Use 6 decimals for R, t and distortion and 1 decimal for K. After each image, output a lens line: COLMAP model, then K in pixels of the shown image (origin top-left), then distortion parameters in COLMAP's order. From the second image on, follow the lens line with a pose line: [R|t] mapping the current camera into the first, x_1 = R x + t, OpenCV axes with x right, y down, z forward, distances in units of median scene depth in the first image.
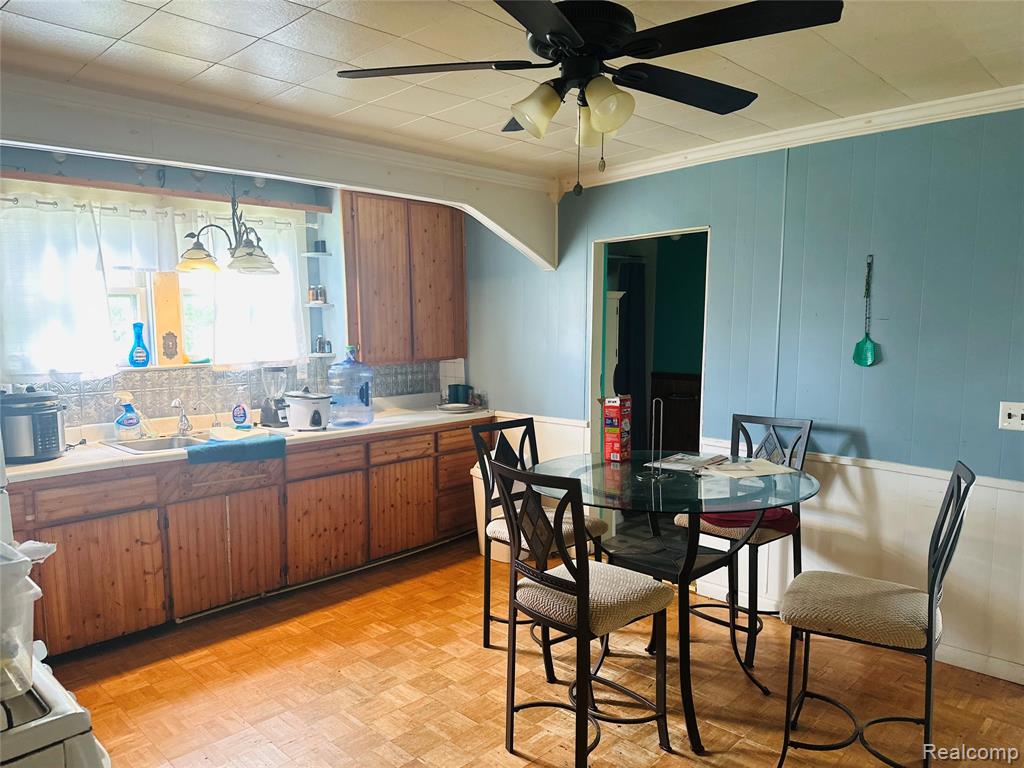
lens RADIAL K [[722.4, 0, 510.8], [0, 722.4, 384.8], [0, 0, 1]] dist [0.038960, -0.005596]
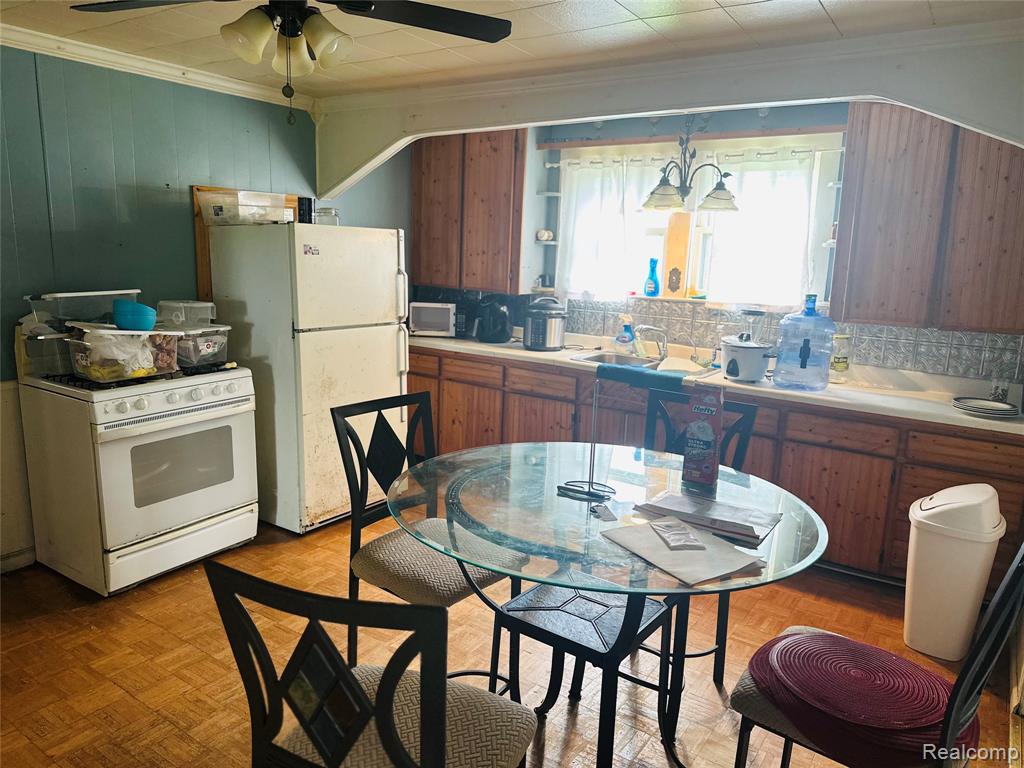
lens RADIAL K [[722.4, 0, 510.4], [0, 722.4, 387.7], [0, 0, 1]] dist [0.038960, -0.005596]
pose [[0.170646, 0.197314, -0.965374, 0.589430], [-0.133442, 0.975346, 0.175765, -0.054122], [0.976255, 0.098828, 0.192768, 0.556325]]
